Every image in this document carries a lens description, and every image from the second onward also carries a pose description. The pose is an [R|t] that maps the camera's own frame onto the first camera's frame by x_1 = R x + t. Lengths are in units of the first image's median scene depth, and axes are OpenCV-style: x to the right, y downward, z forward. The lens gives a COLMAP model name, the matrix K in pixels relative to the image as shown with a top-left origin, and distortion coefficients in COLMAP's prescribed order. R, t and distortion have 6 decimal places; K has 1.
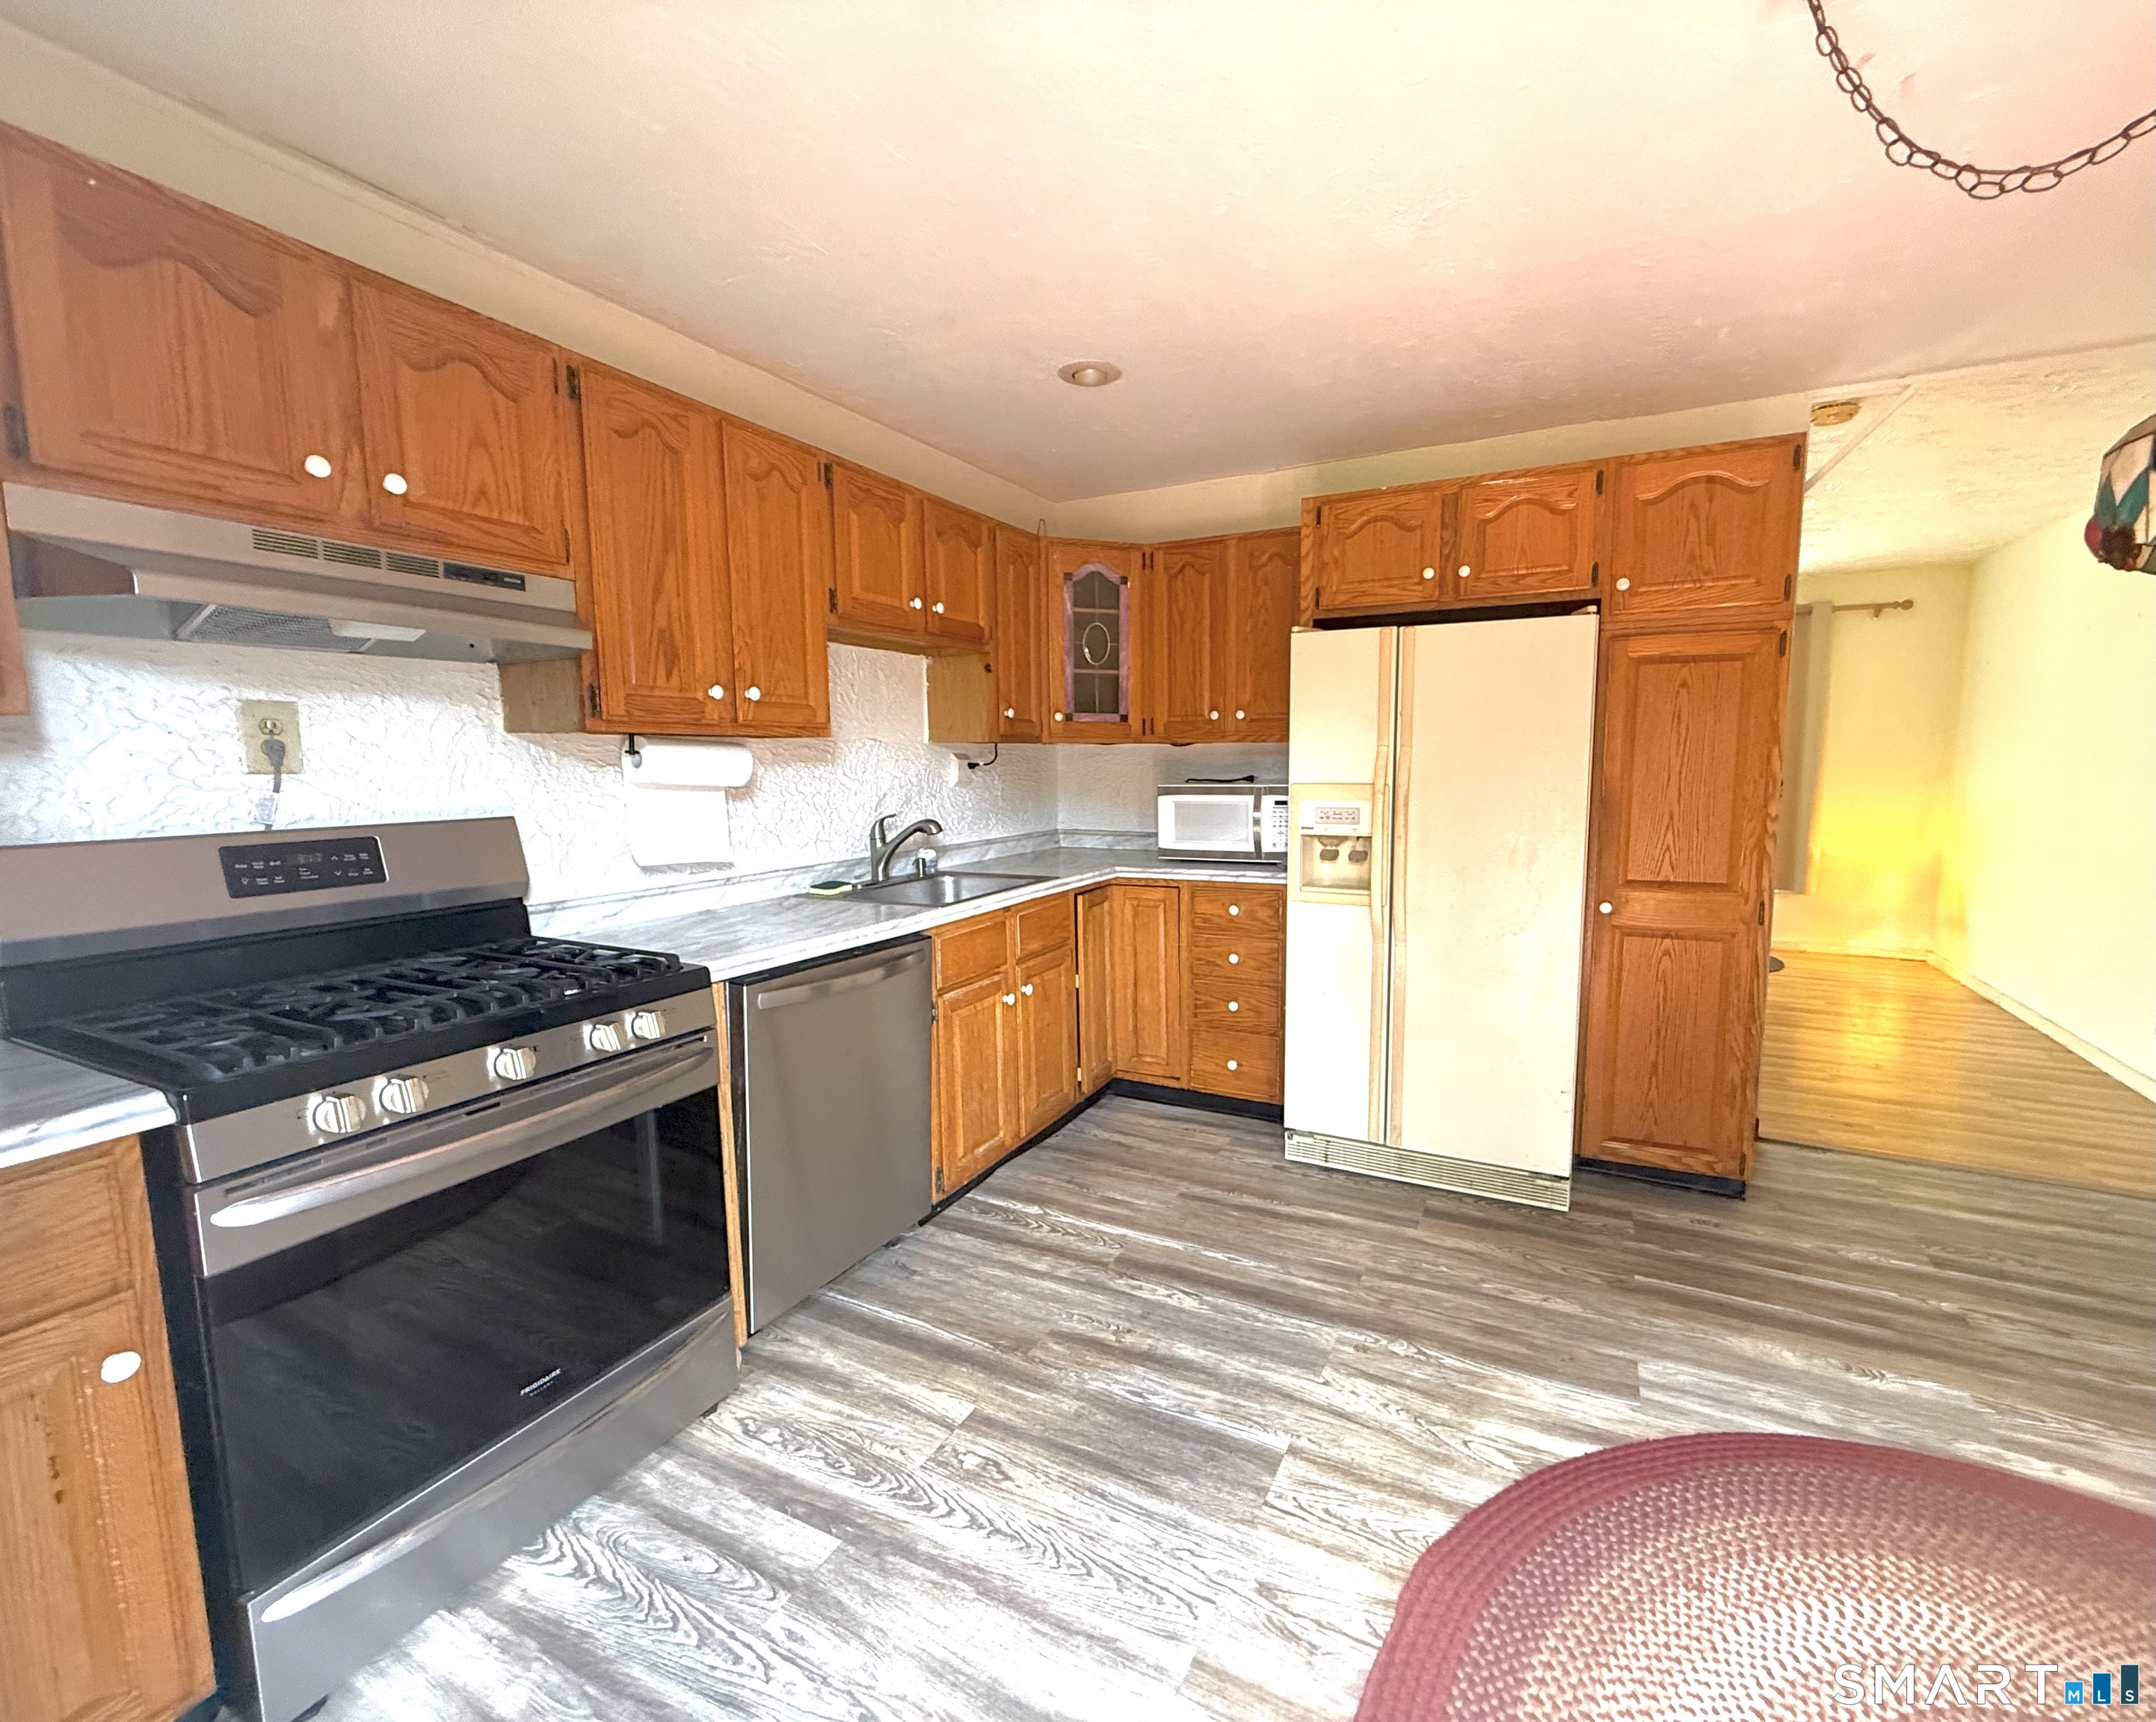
lens RADIAL K [[942.8, 0, 1089.0], [0, 942.8, 867.3], [0, 0, 1]] dist [-0.002569, -0.000480]
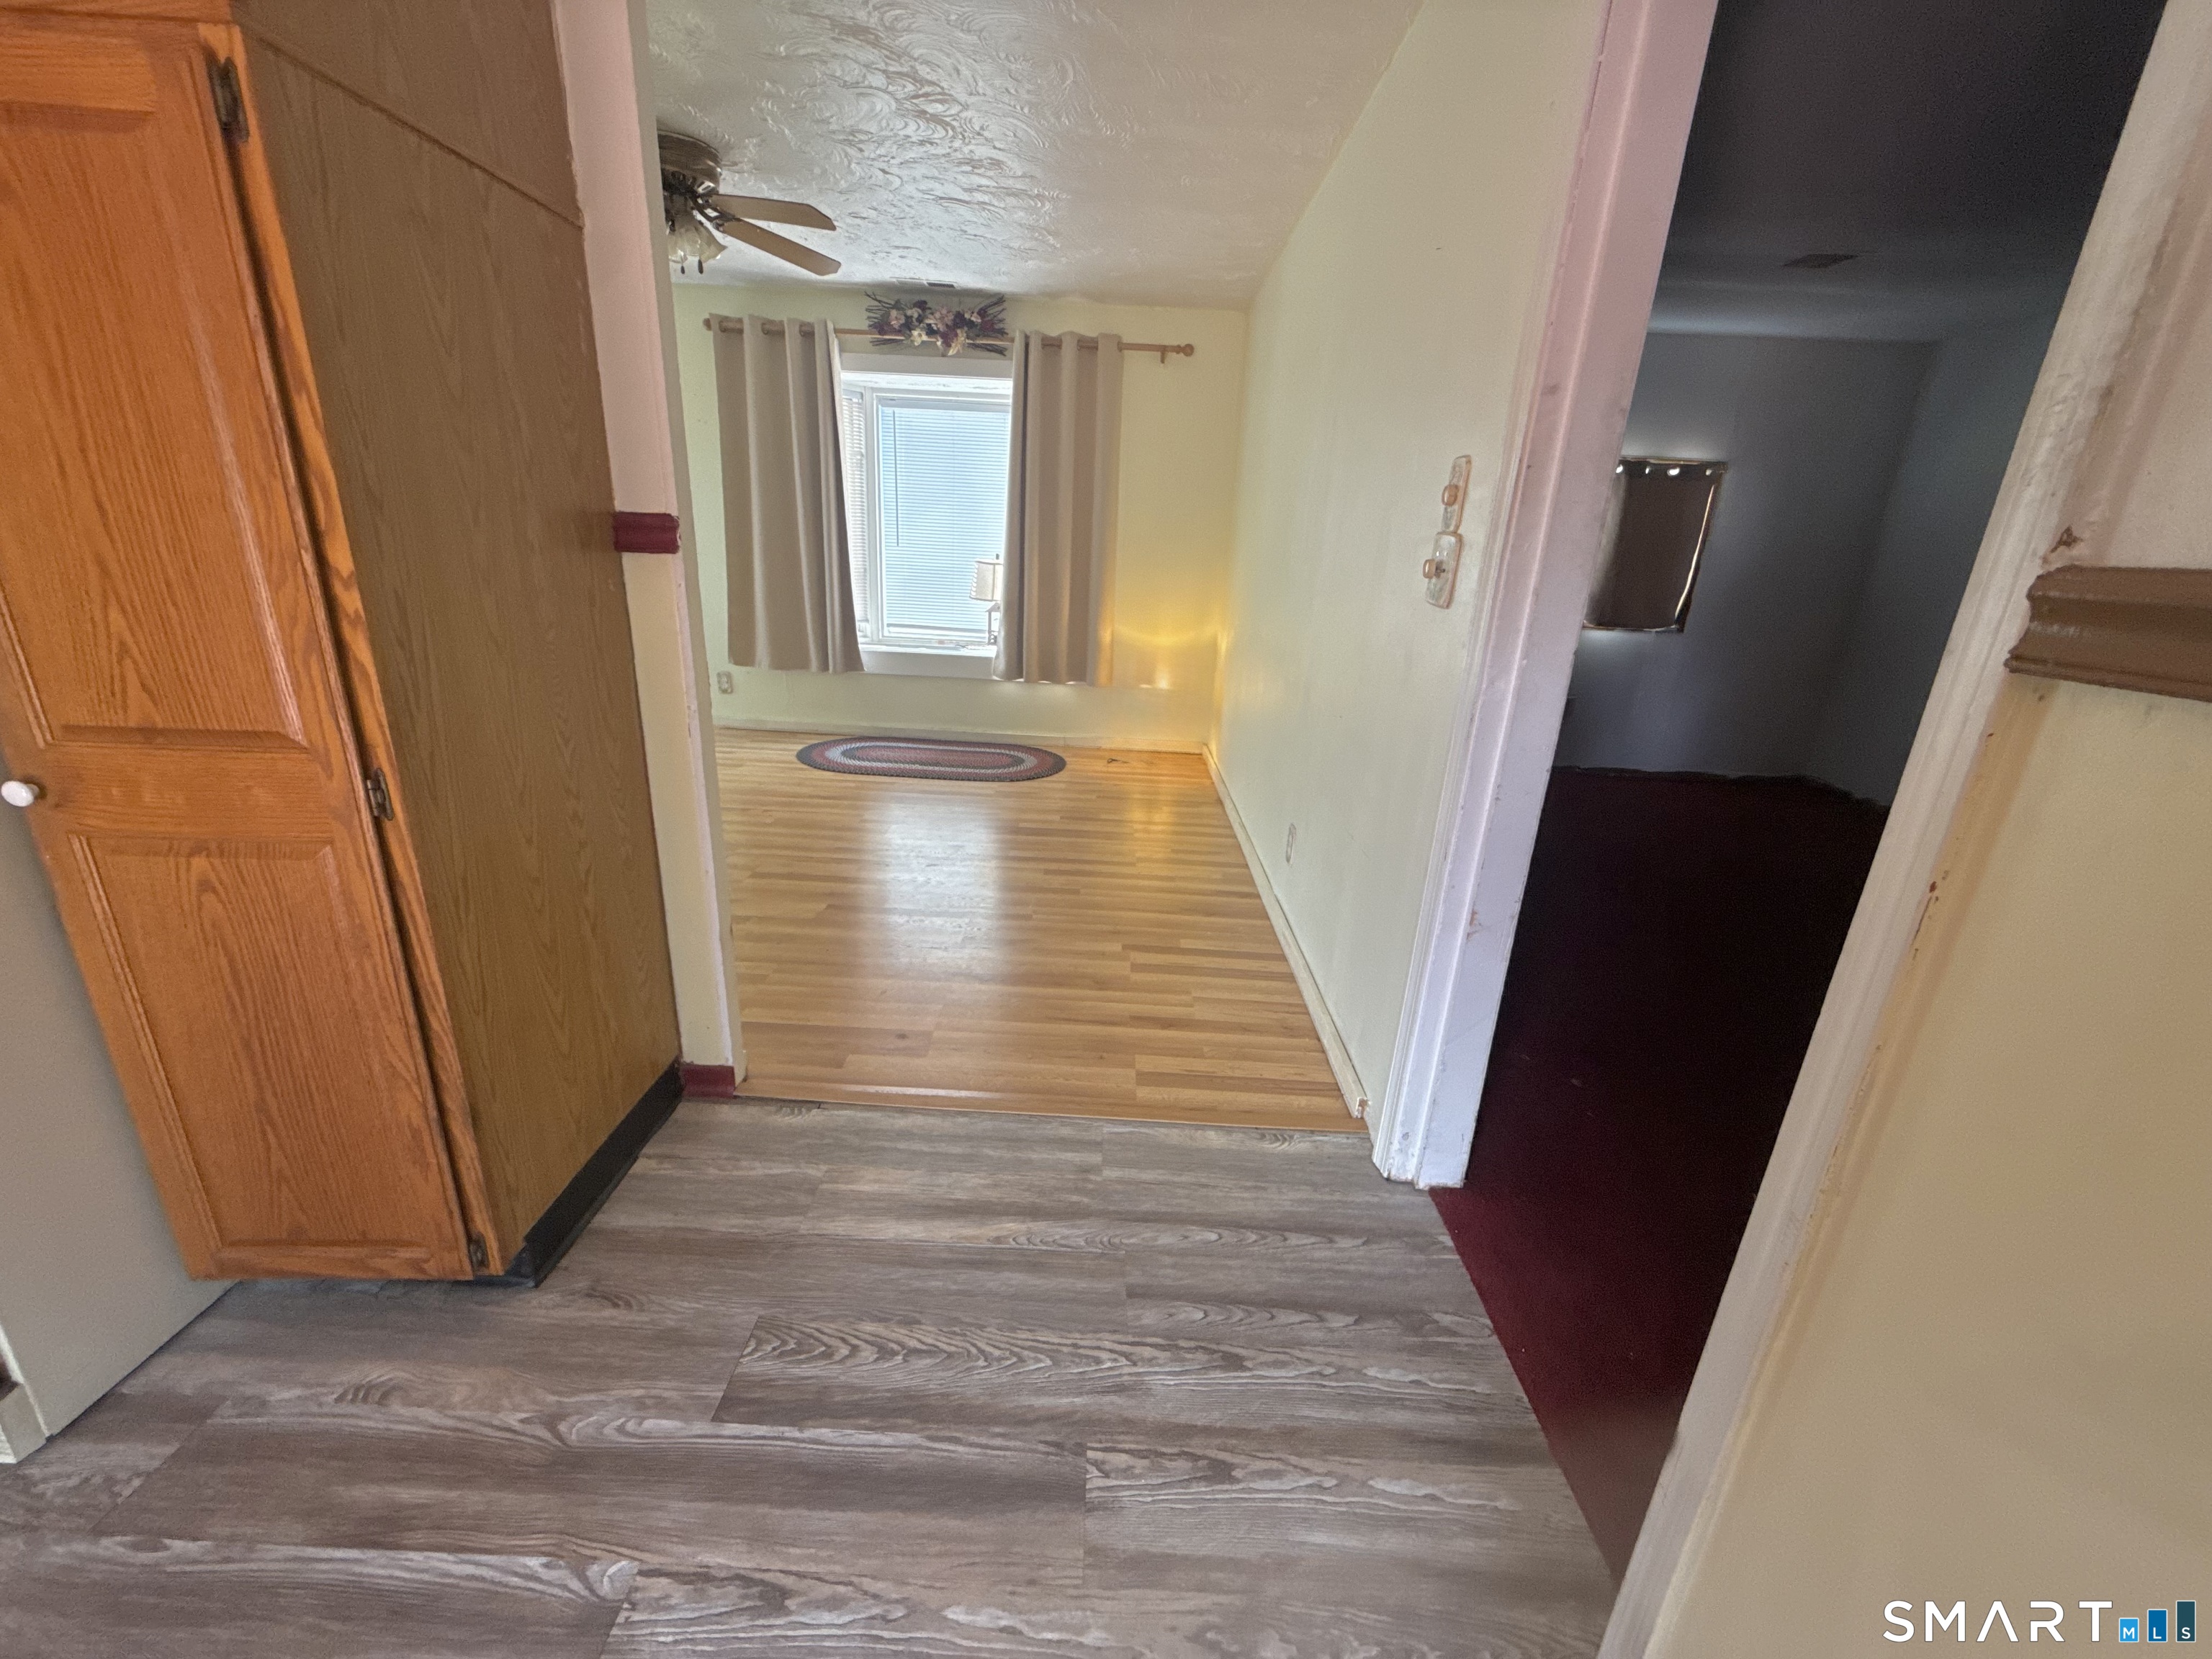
lens RADIAL K [[883.2, 0, 1099.9], [0, 883.2, 832.0], [0, 0, 1]] dist [0.000087, -0.000171]
pose [[0.902170, -0.085060, 0.422912, 0.912966], [-0.005585, 0.977982, 0.208616, -0.026653], [-0.431345, -0.190569, 0.881830, 0.502335]]
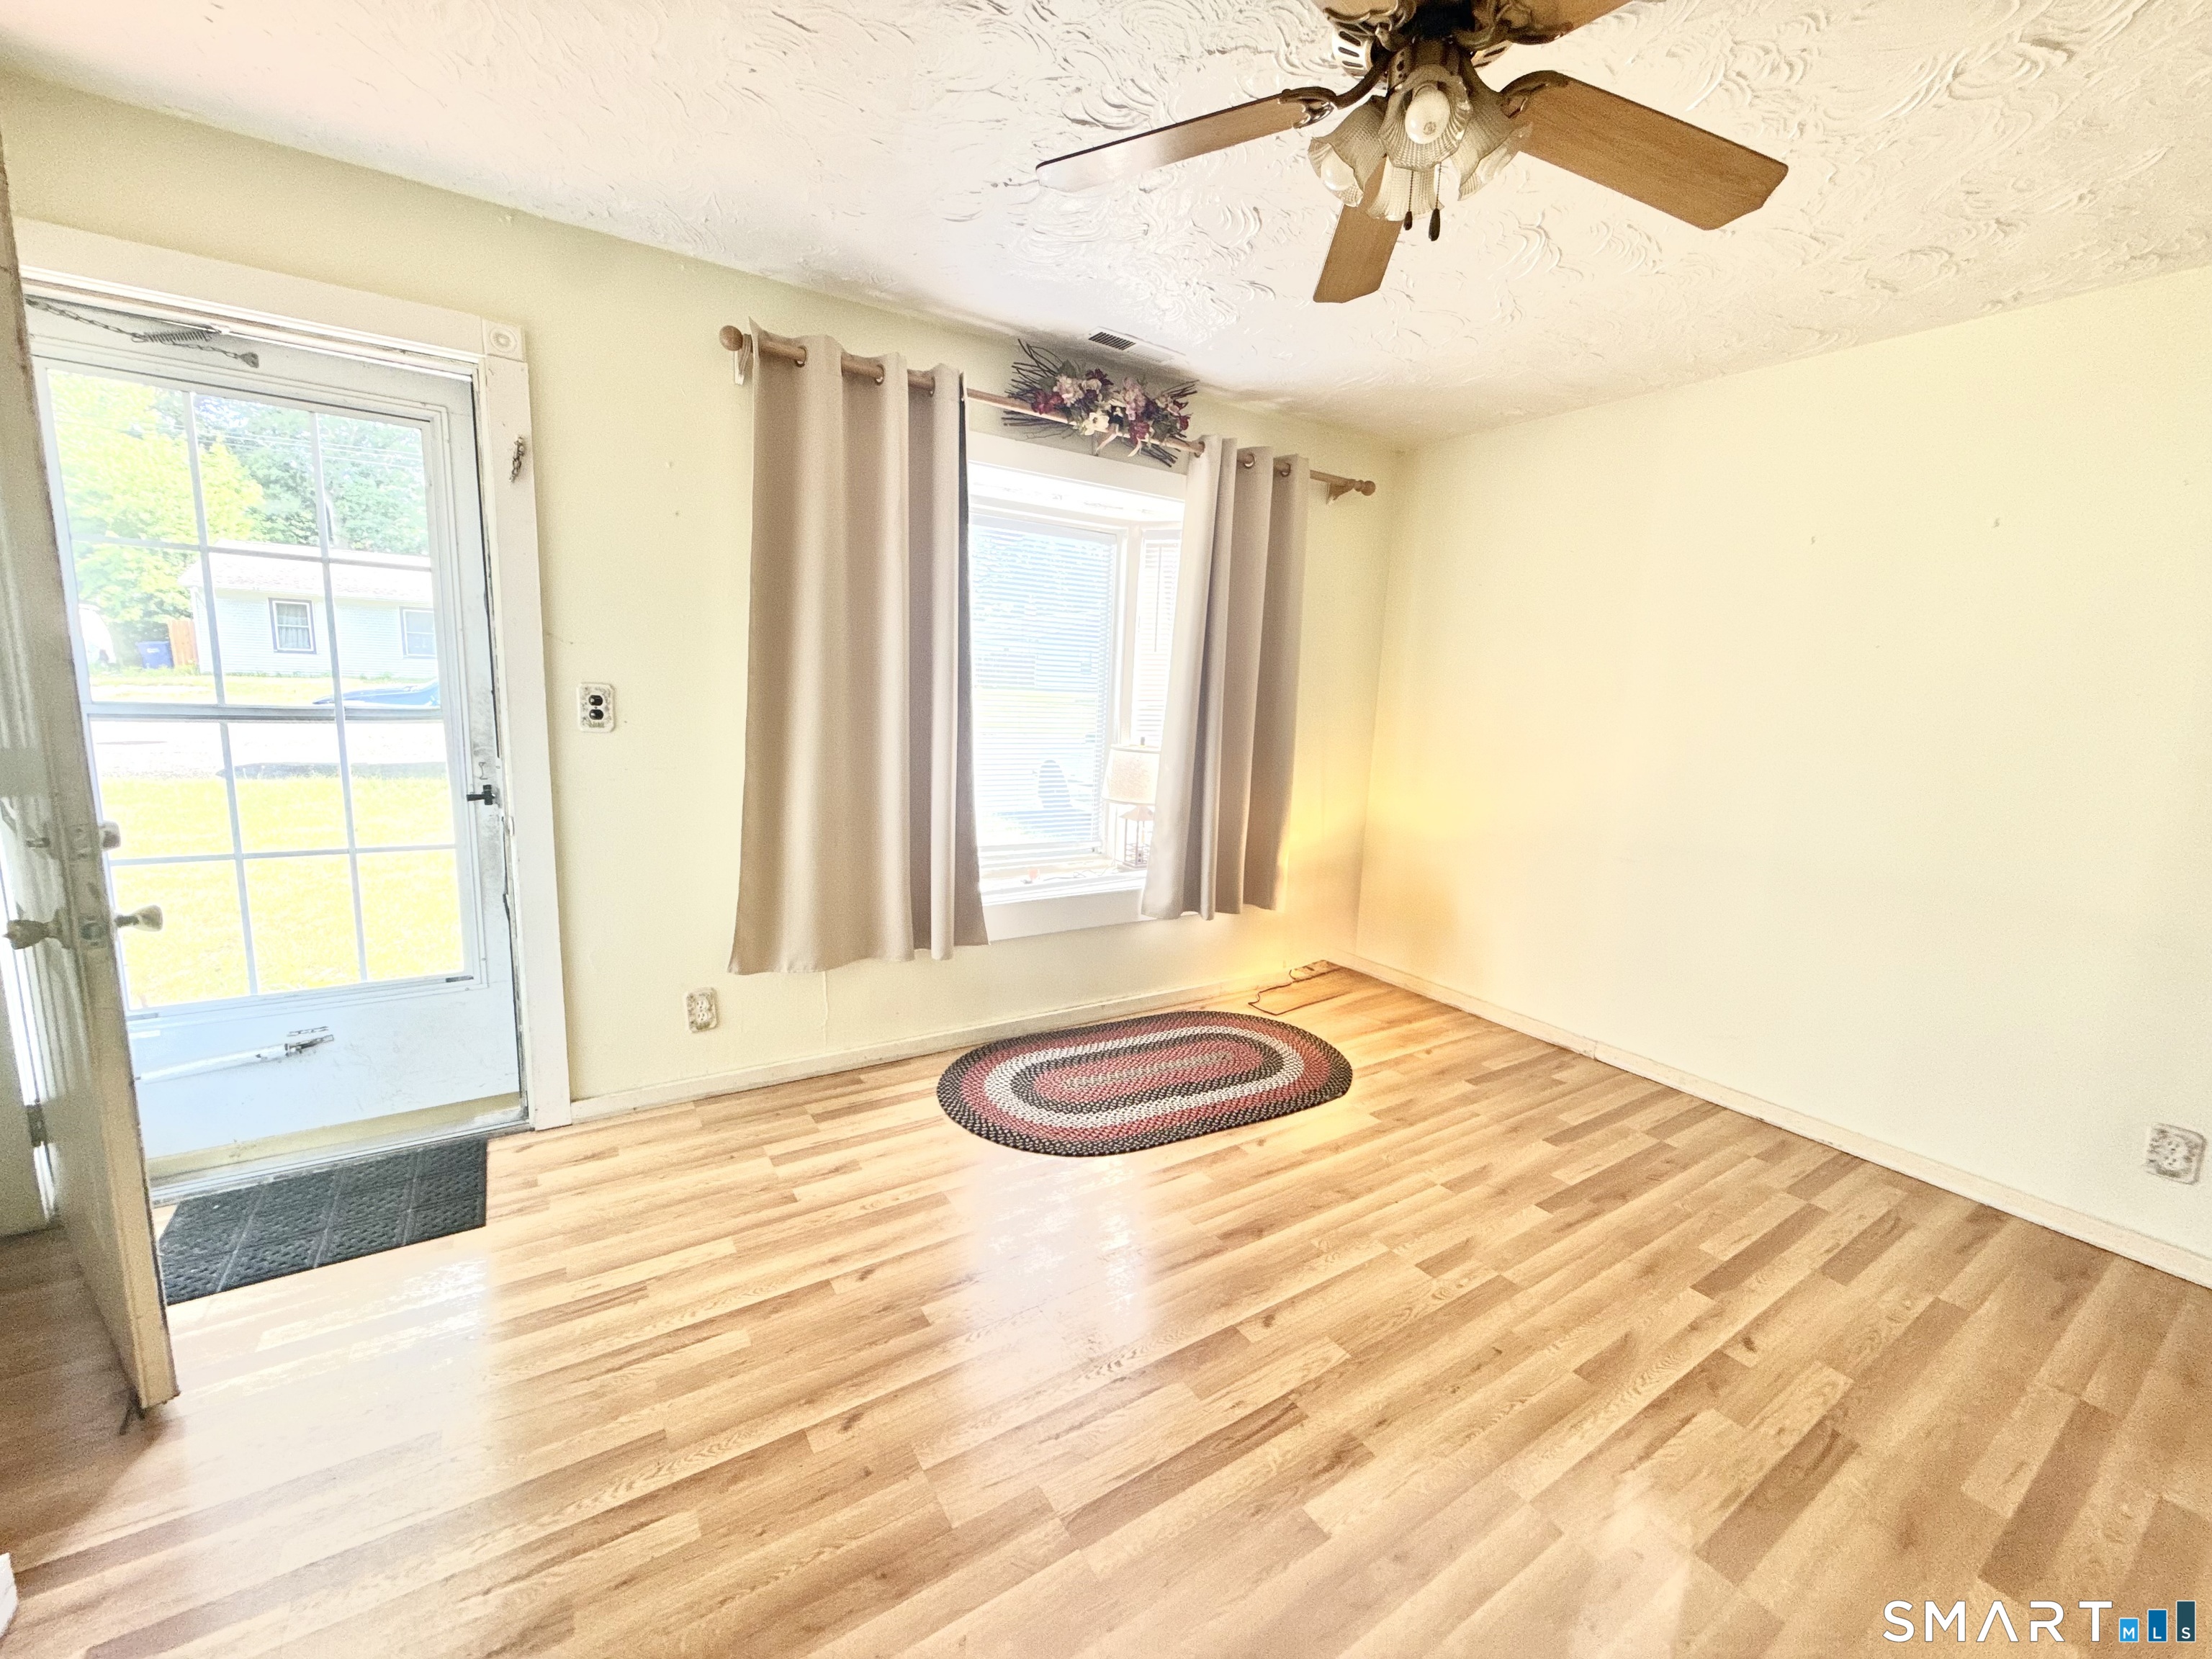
lens RADIAL K [[883.2, 0, 1093.1], [0, 883.2, 832.0], [0, 0, 1]] dist [0.000087, -0.000171]
pose [[0.512990, -0.112669, 0.850968, 0.389589], [0.053767, 0.993619, 0.099144, -0.223816], [-0.856709, -0.005106, 0.515775, 1.855219]]
